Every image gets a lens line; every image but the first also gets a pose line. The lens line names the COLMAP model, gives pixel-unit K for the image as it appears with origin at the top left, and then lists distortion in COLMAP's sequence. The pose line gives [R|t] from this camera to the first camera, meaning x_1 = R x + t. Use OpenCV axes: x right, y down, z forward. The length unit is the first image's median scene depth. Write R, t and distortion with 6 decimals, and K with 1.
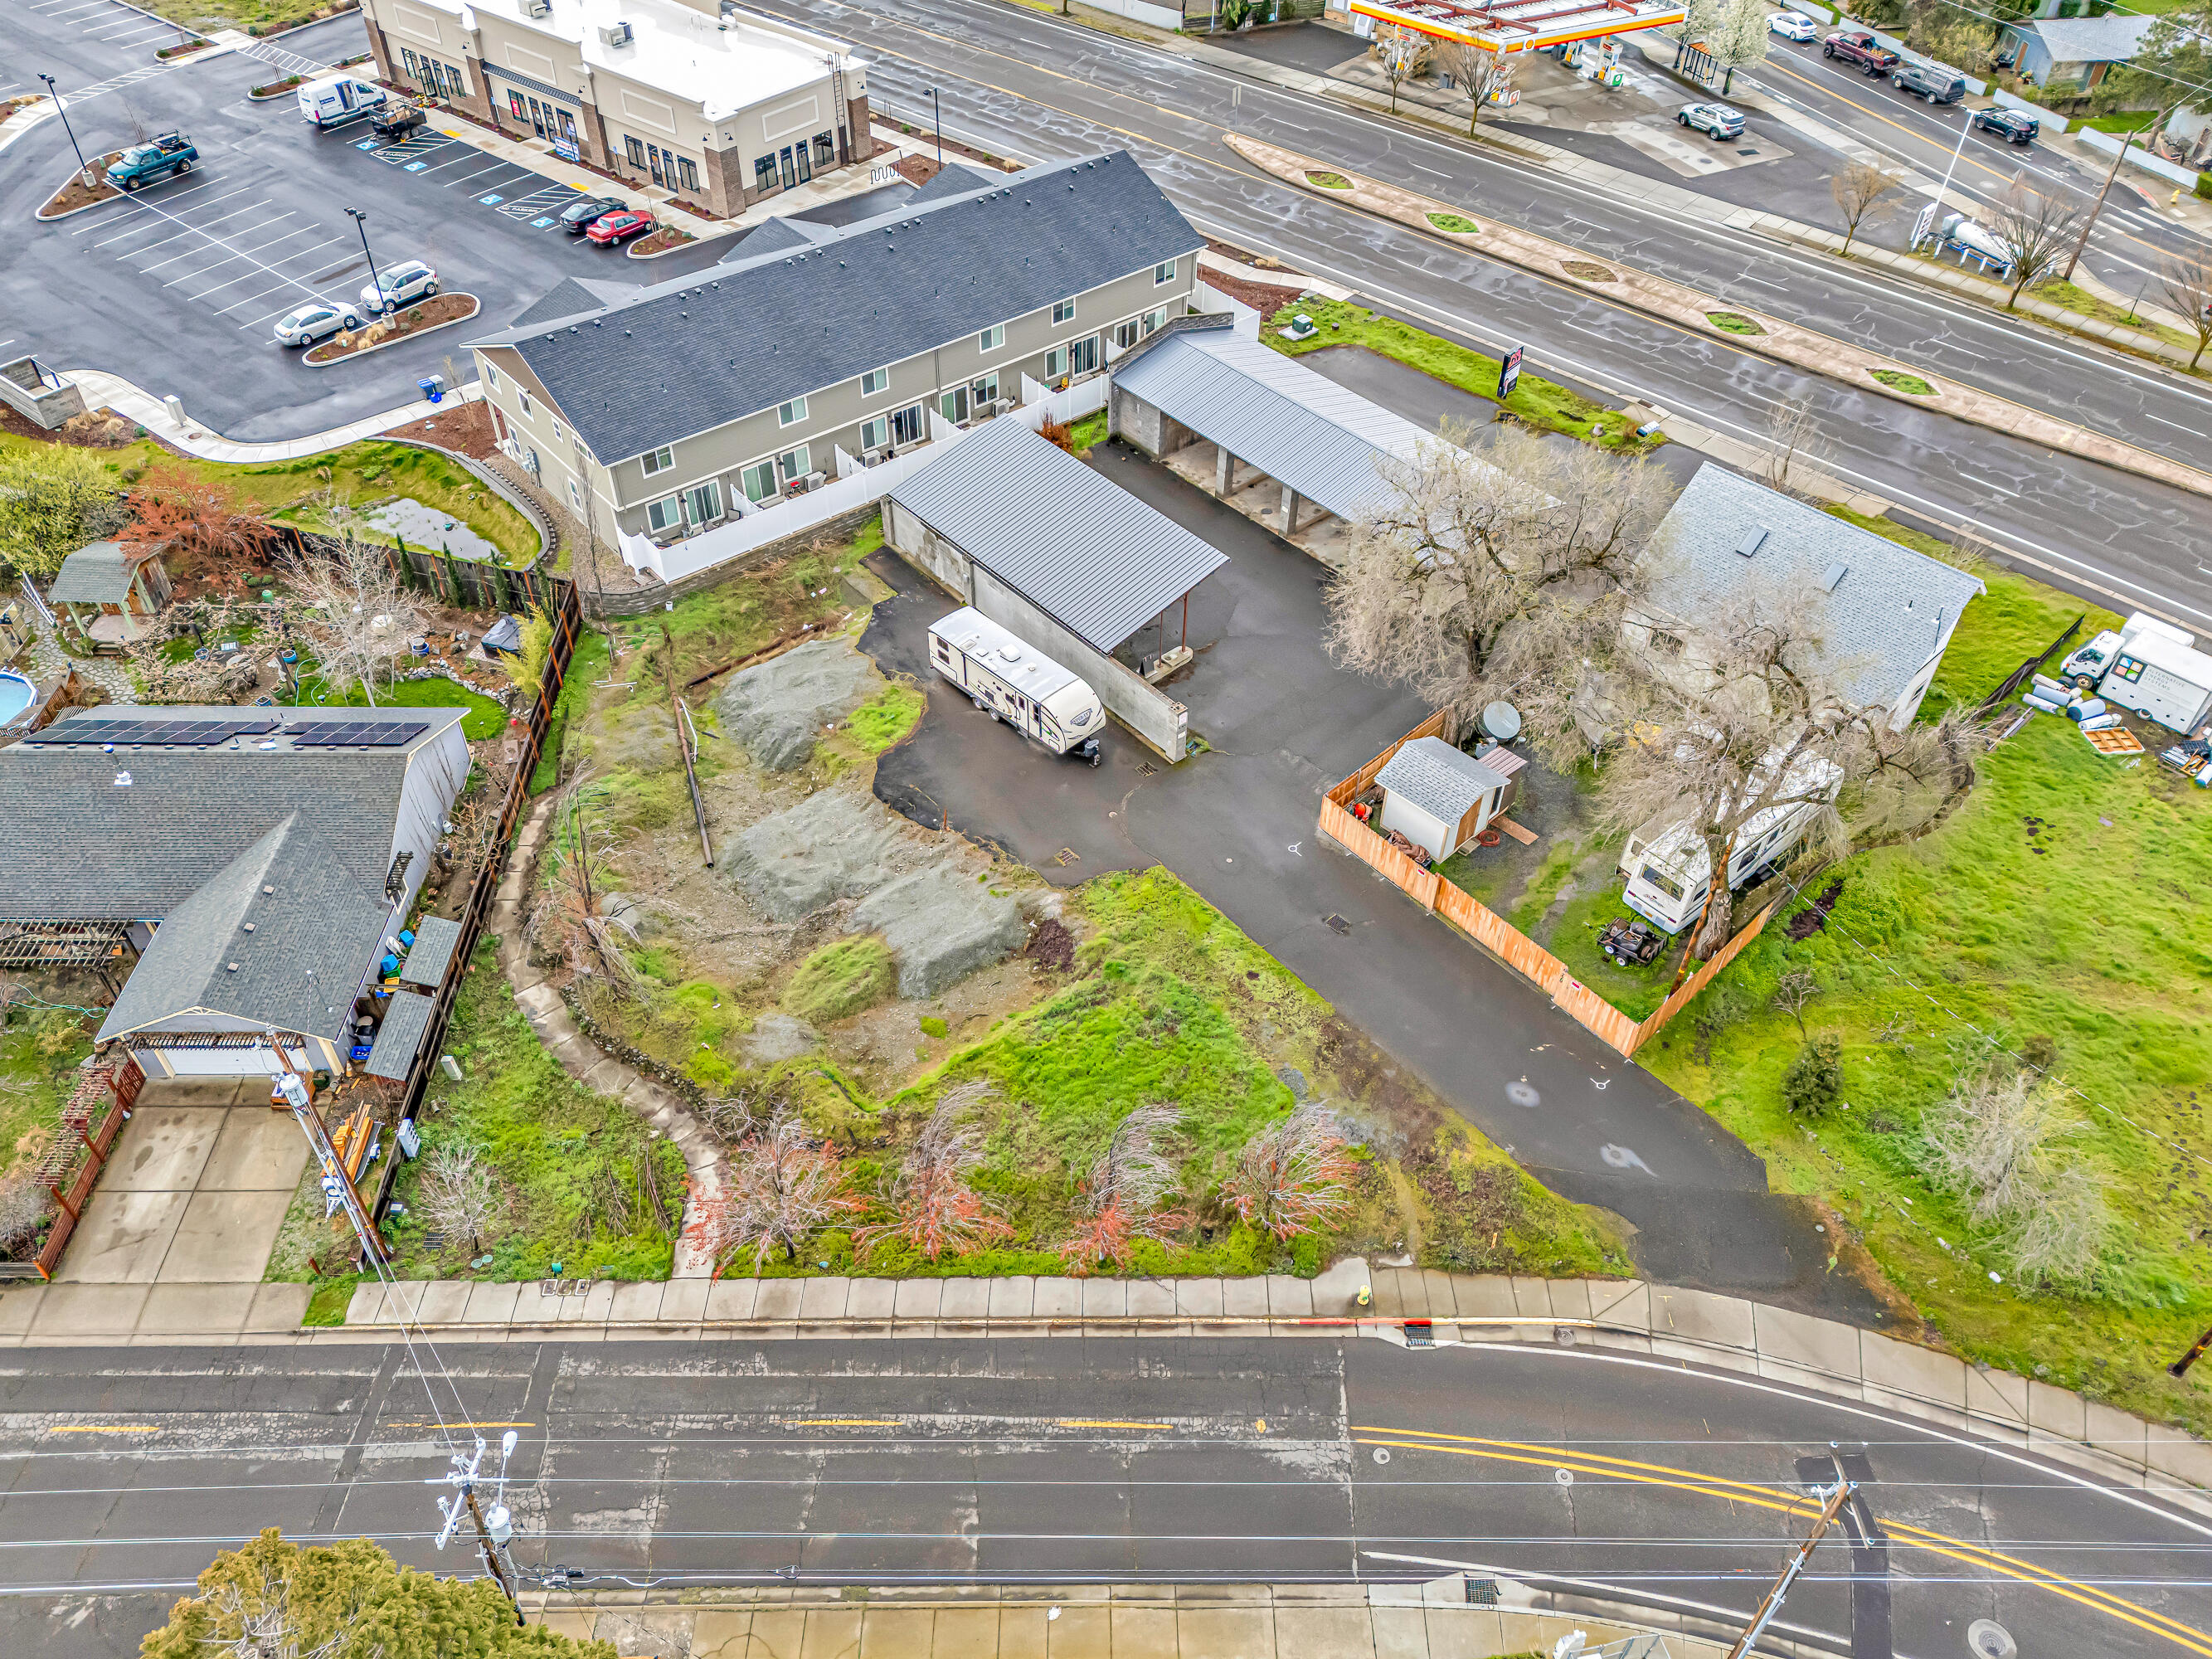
lens RADIAL K [[1641.1, 0, 1106.4], [0, 1641.1, 823.1], [0, 0, 1]] dist [0.083875, -0.084071]
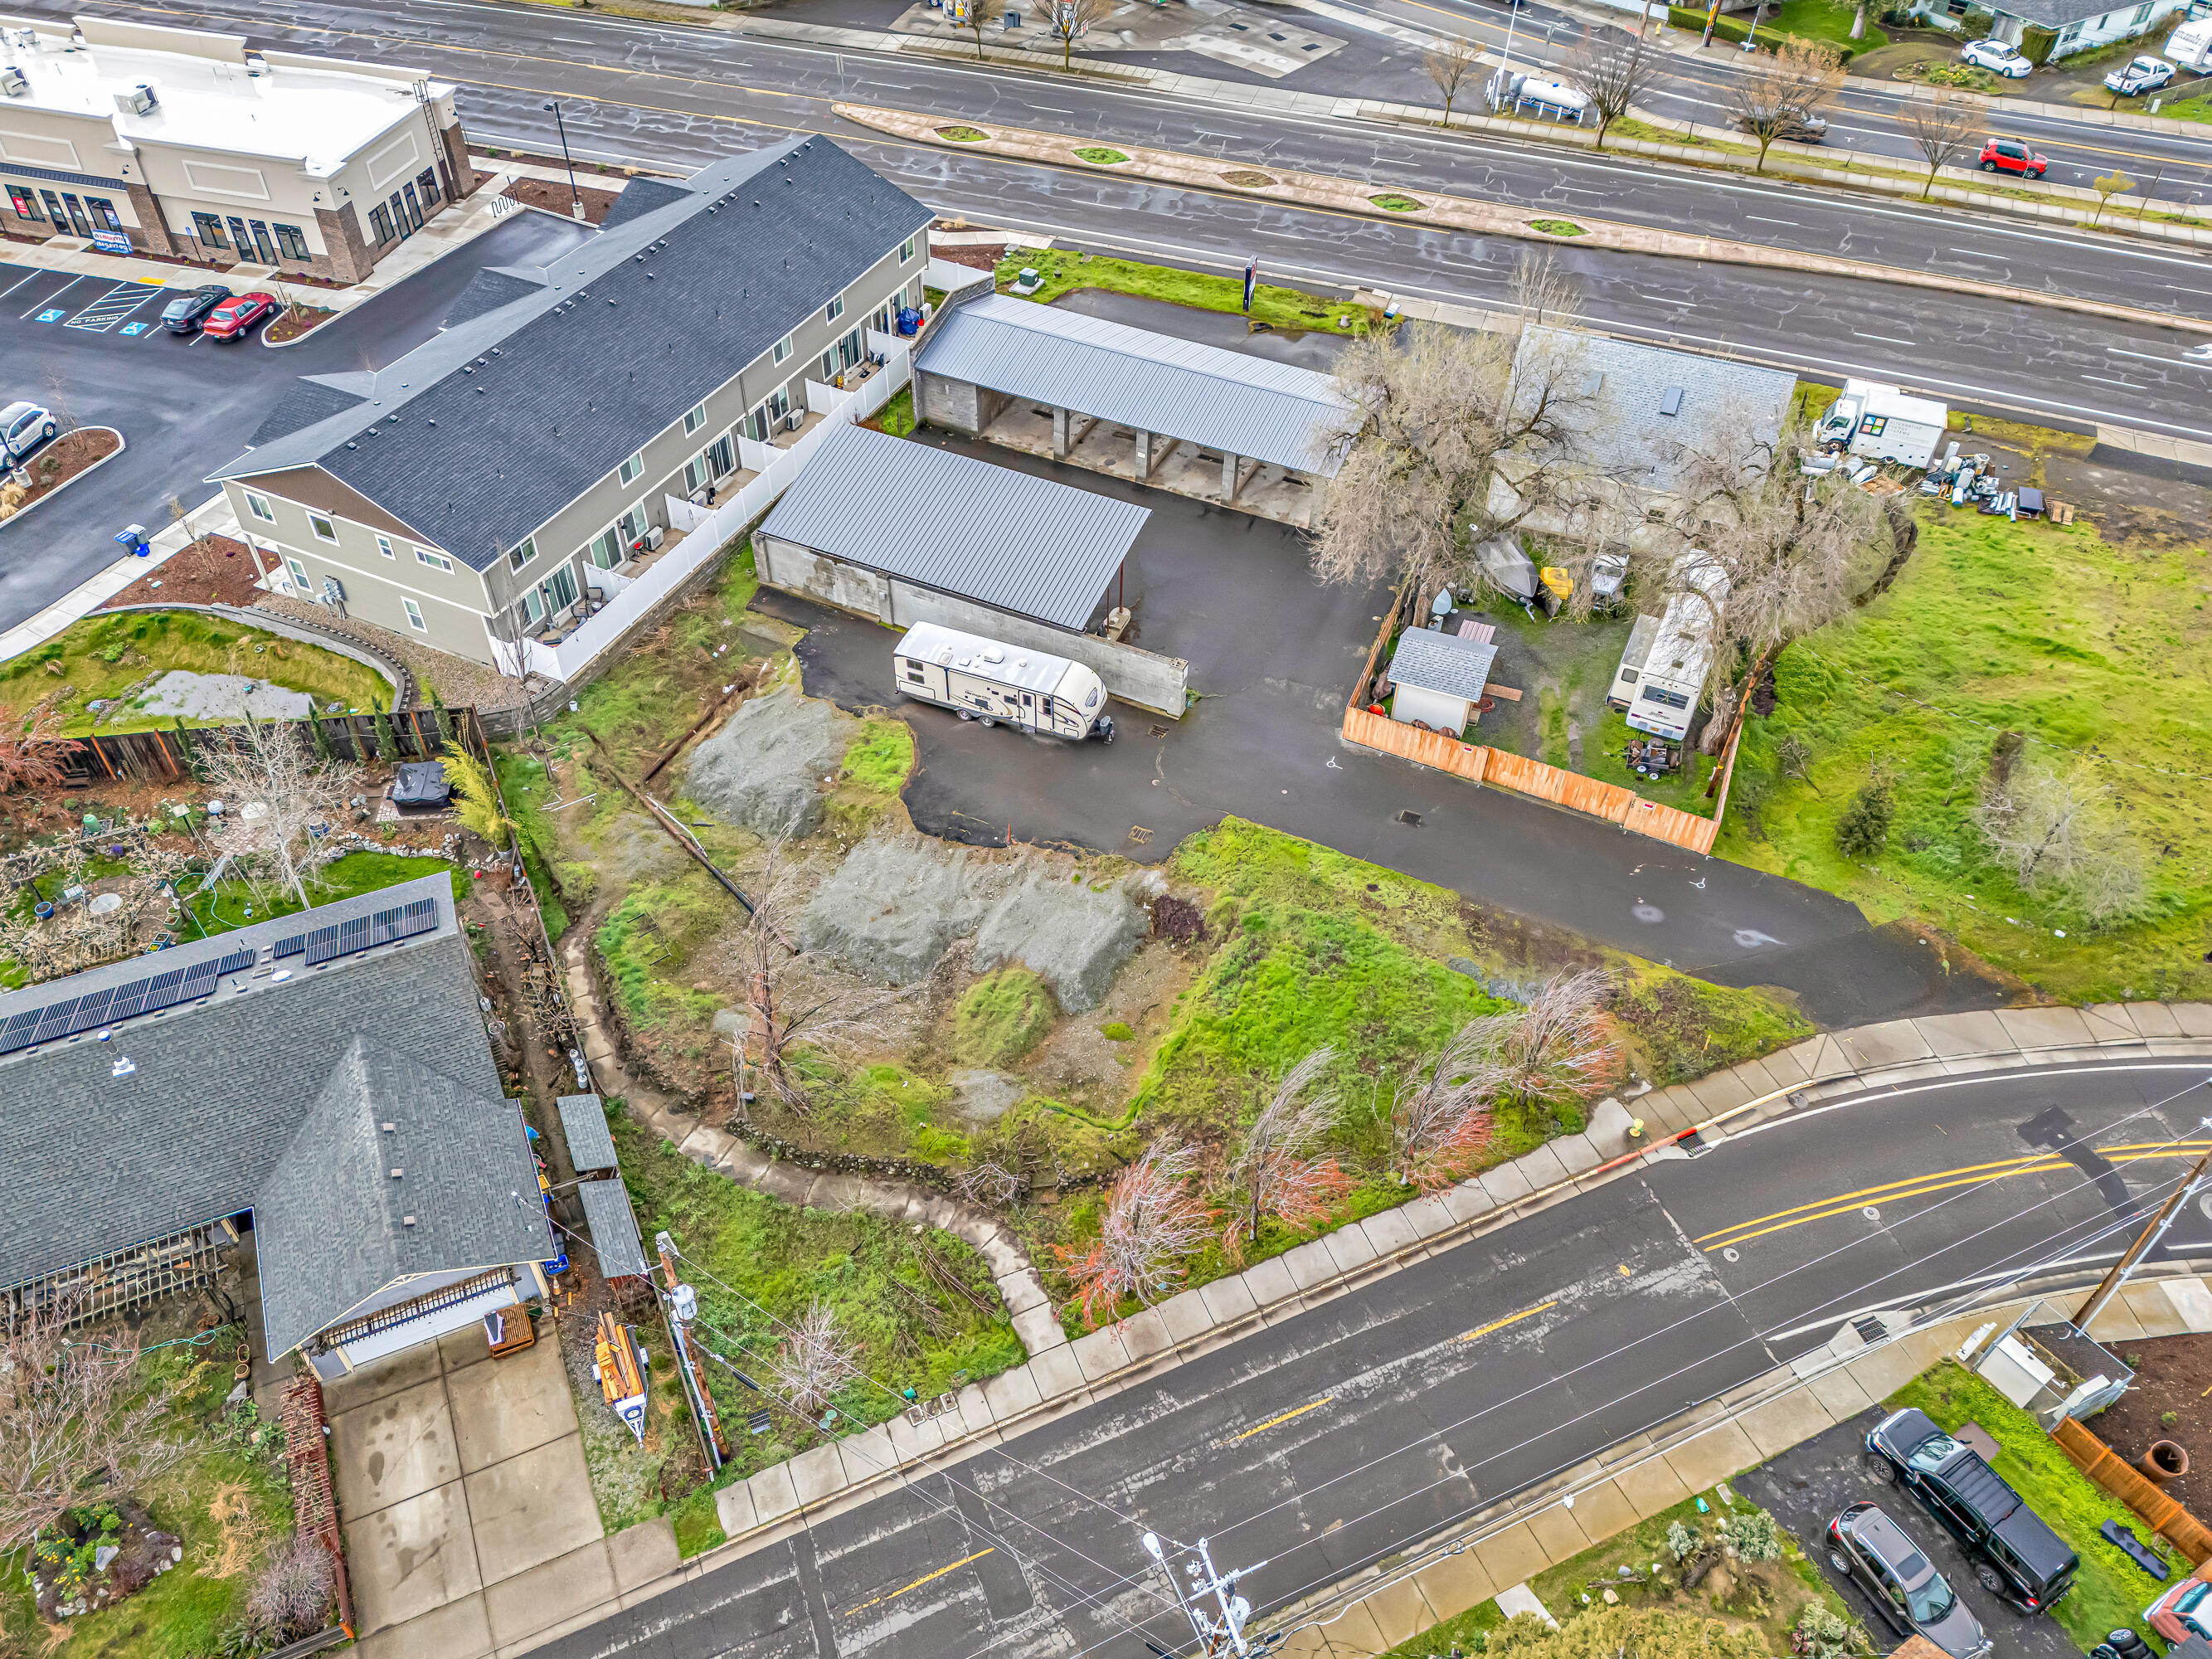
lens RADIAL K [[1641.1, 0, 1106.4], [0, 1641.1, 823.1], [0, 0, 1]] dist [0.083875, -0.084071]
pose [[0.911624, -0.285793, 0.295406, -0.333891], [0.278300, 0.958079, 0.068068, -0.059134], [-0.302476, 0.020159, 0.952944, 0.056253]]
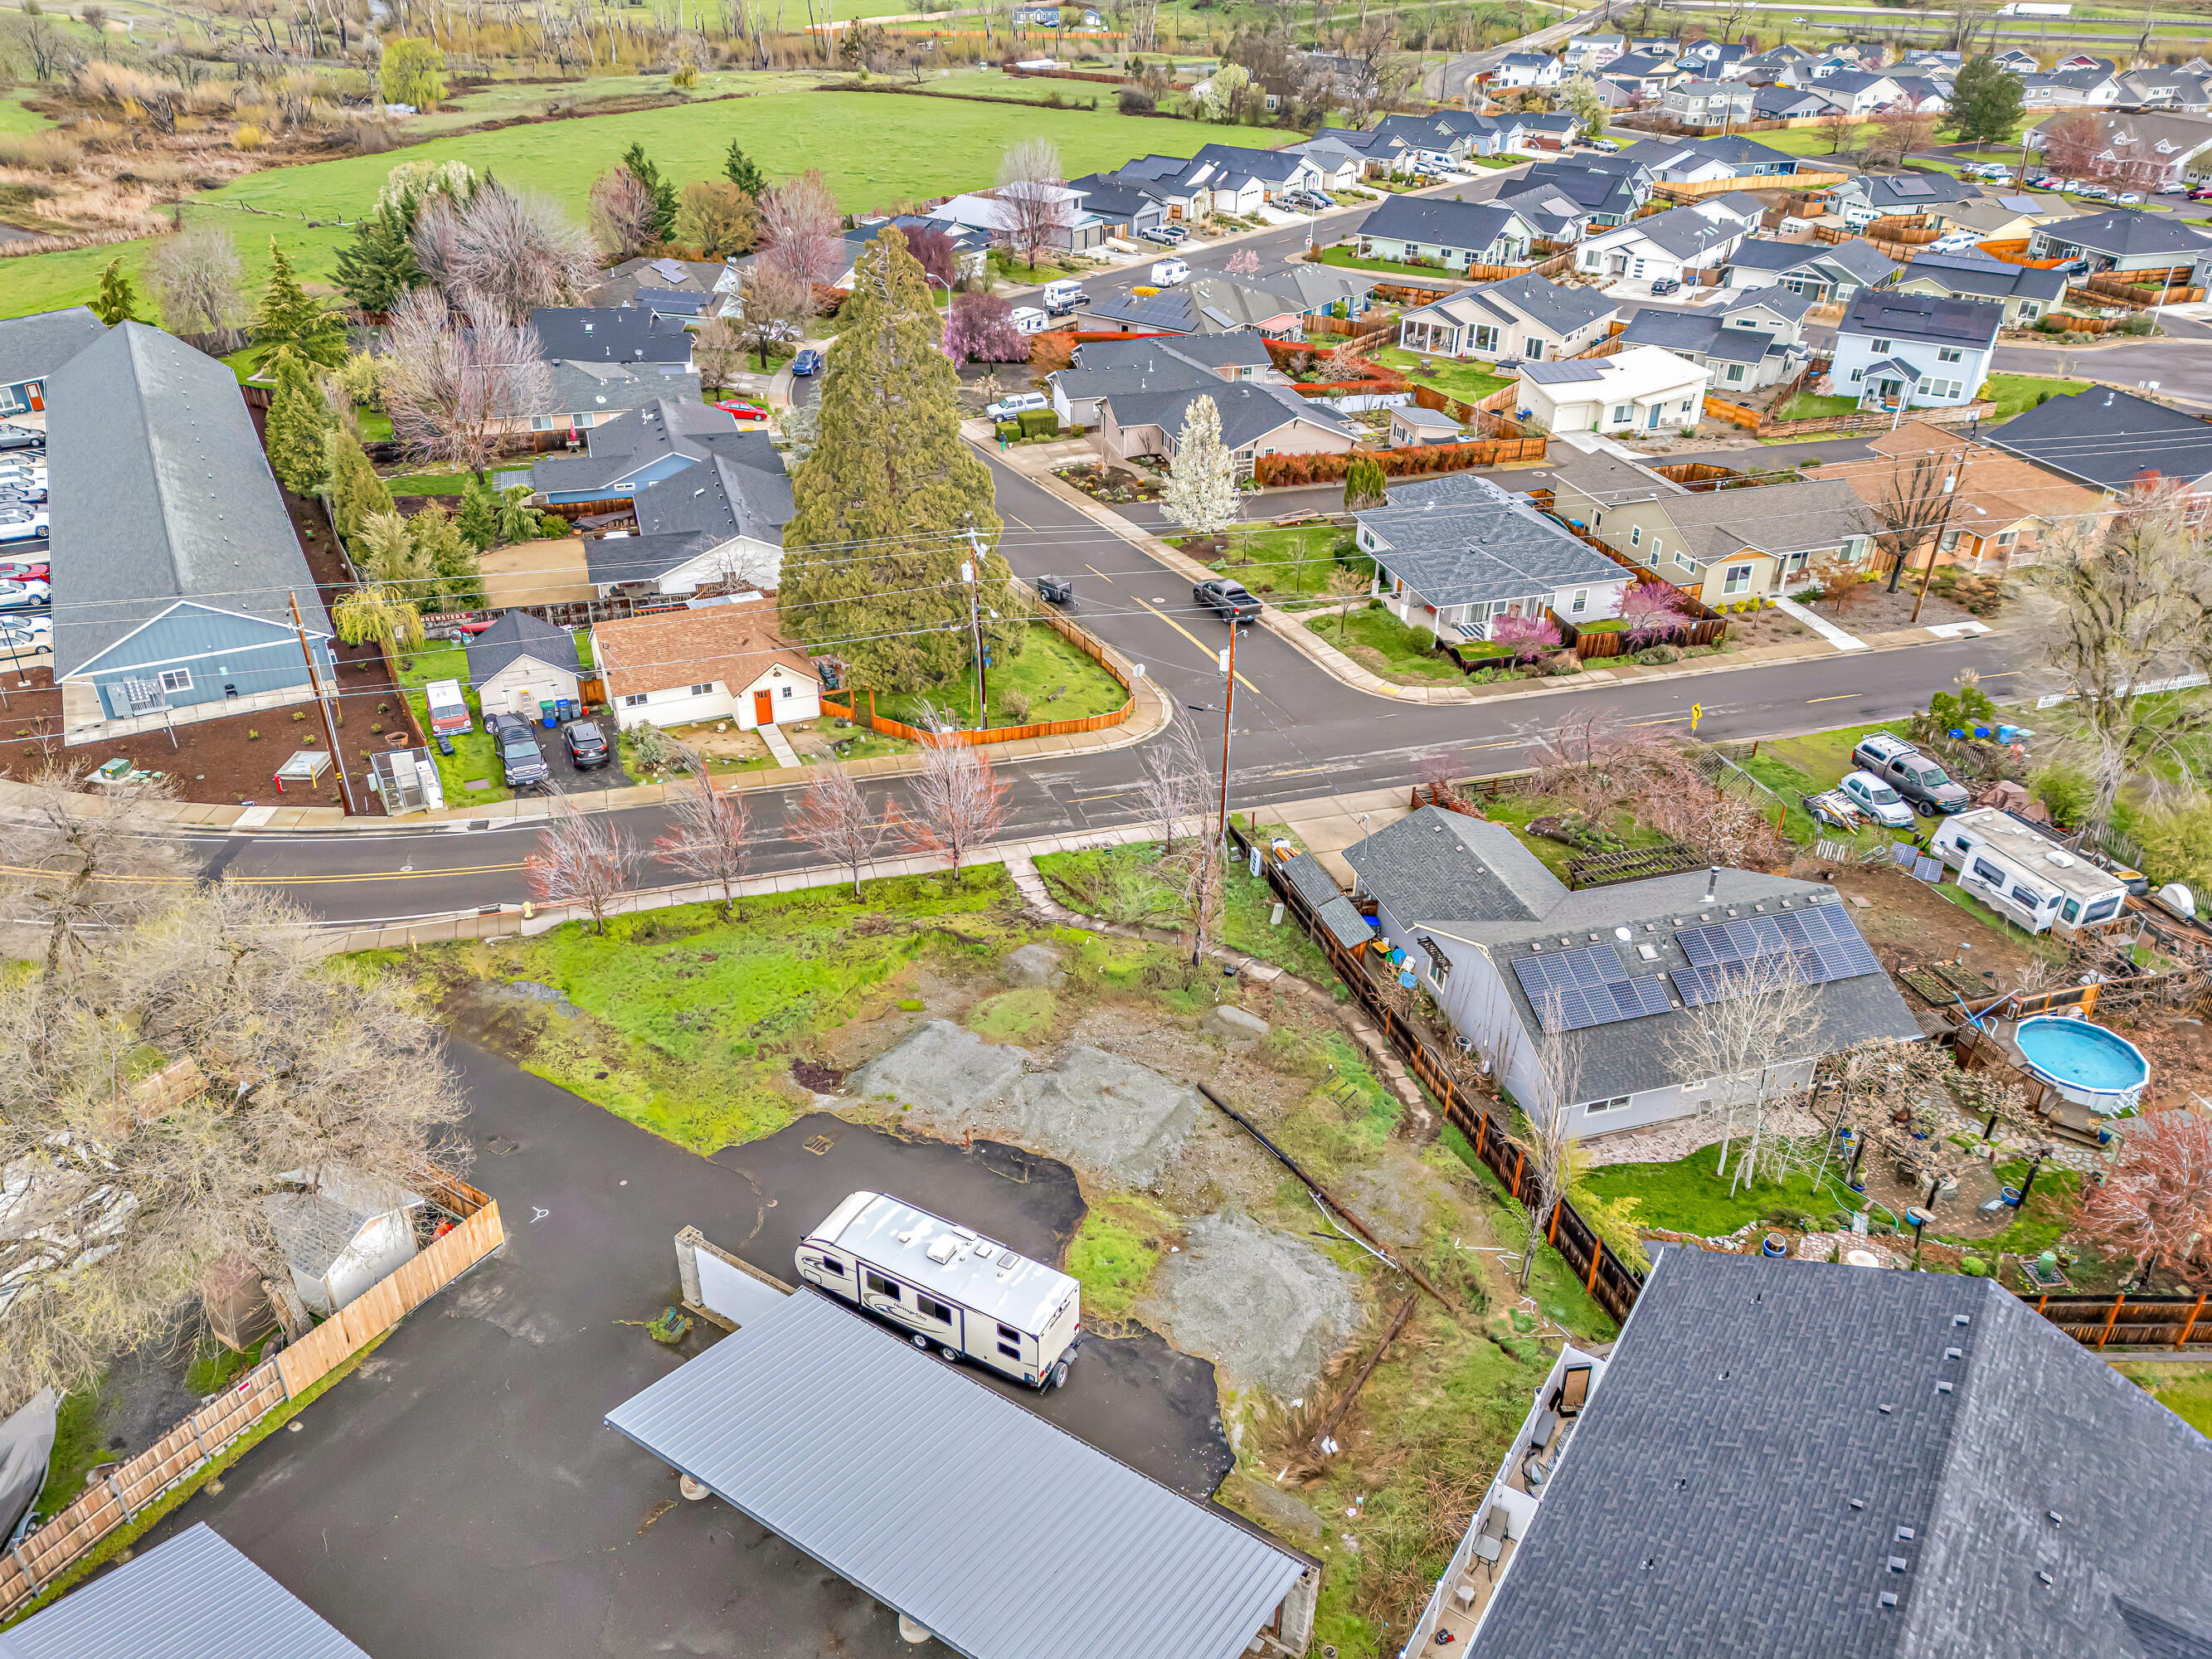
lens RADIAL K [[1641.1, 0, 1106.4], [0, 1641.1, 823.1], [0, 0, 1]] dist [0.083875, -0.084071]
pose [[-0.957899, 0.121901, -0.259942, 0.035751], [-0.215366, 0.293644, 0.931338, -0.876145], [0.189862, 0.948110, -0.255028, 1.084193]]
